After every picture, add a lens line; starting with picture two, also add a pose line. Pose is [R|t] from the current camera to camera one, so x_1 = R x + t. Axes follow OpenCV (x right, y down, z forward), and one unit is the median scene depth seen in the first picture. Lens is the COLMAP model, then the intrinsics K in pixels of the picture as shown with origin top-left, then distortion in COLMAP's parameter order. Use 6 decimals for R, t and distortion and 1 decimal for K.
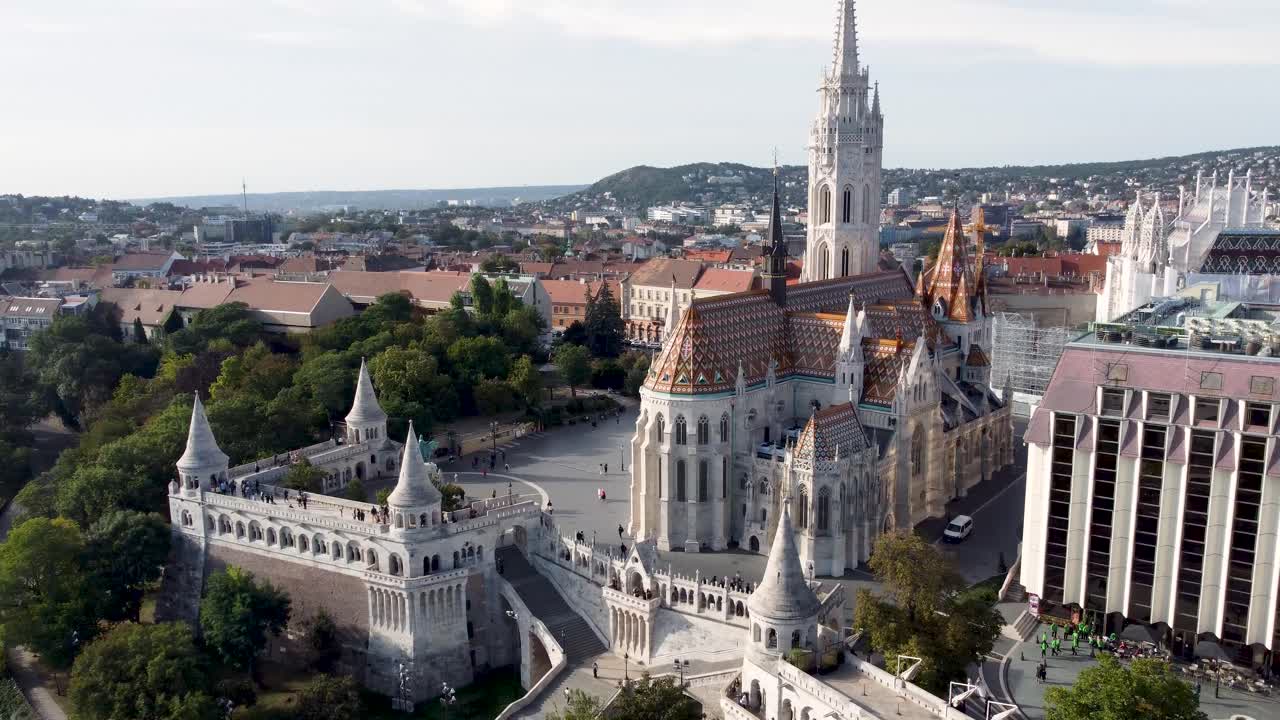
lens RADIAL K [[1011.5, 0, 640.0], [0, 1011.5, 360.0], [0, 0, 1]] dist [-0.003069, 0.005330]
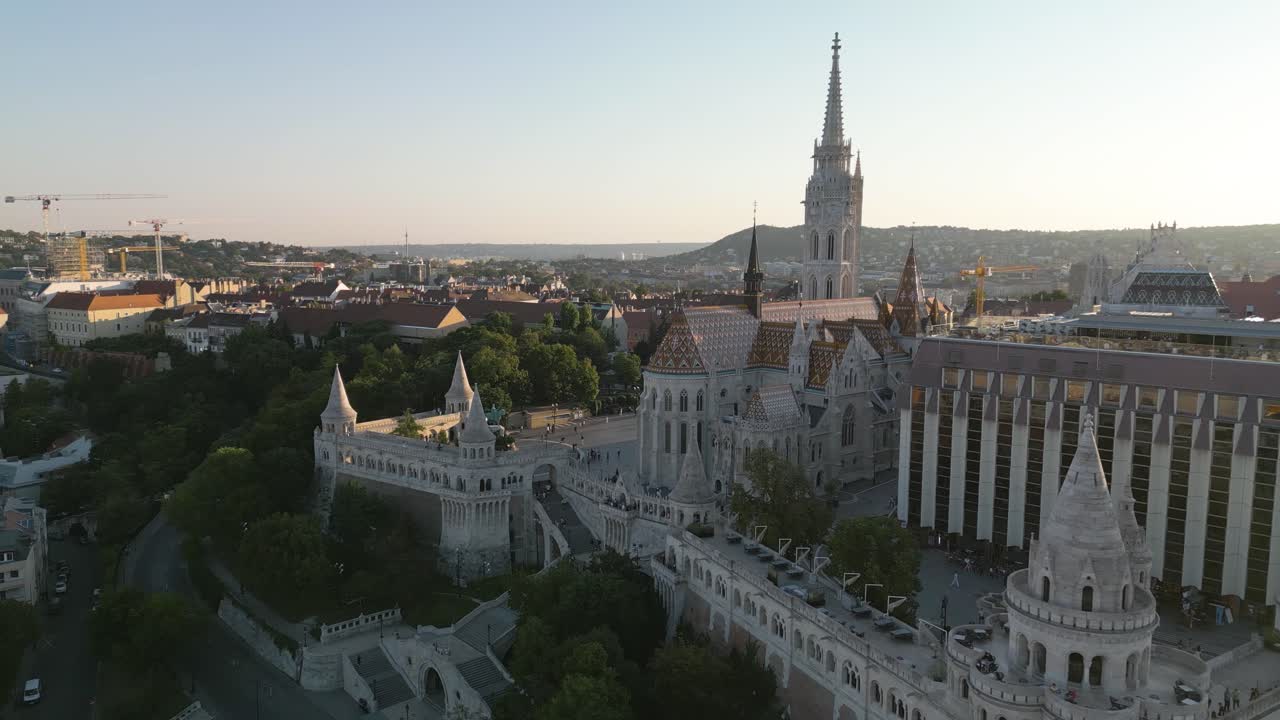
lens RADIAL K [[934.5, 0, 640.0], [0, 934.5, 360.0], [0, 0, 1]] dist [0.087694, -0.090894]
pose [[0.991042, 0.032532, -0.129525, 0.166177], [-0.038513, 0.998292, -0.043939, 0.071381], [0.127874, 0.048534, 0.990602, -0.276398]]
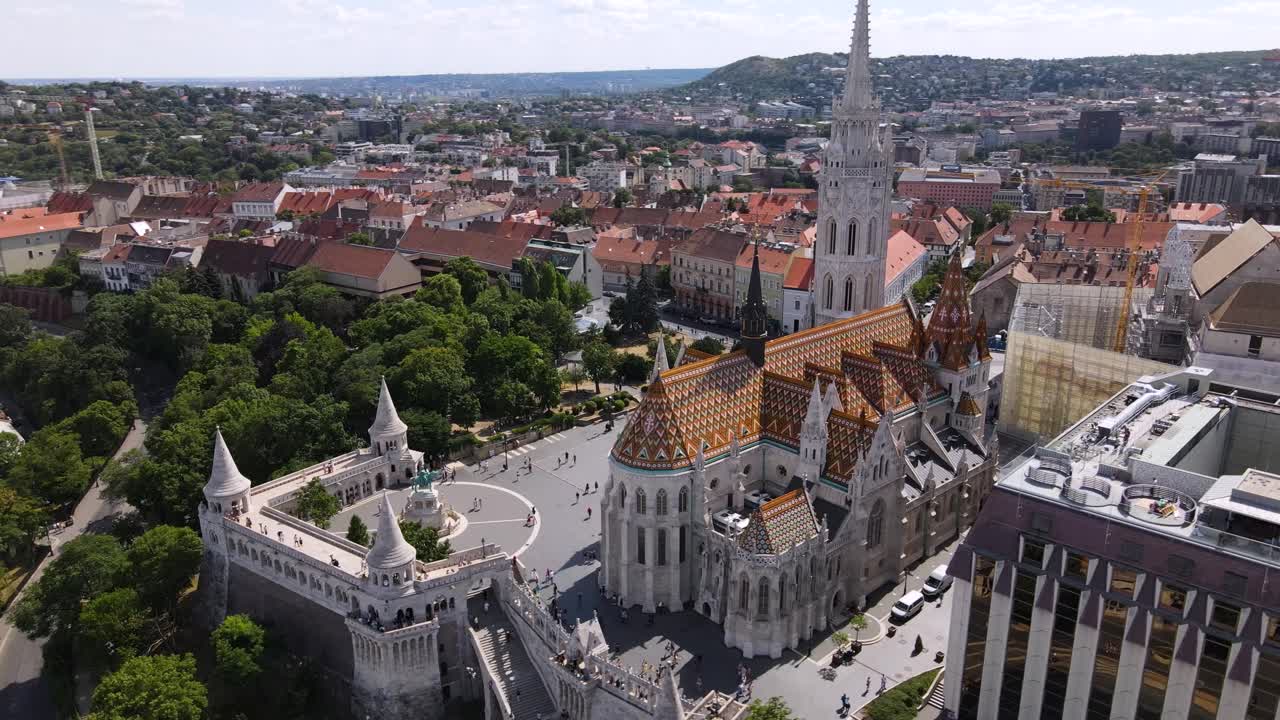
lens RADIAL K [[939.9, 0, 640.0], [0, 939.9, 360.0], [0, 0, 1]] dist [0.002144, 0.006770]
pose [[0.992597, 0.041928, -0.113984, 0.144314], [-0.026741, 0.990937, 0.131639, -0.203956], [0.118470, -0.127616, 0.984723, 0.055146]]
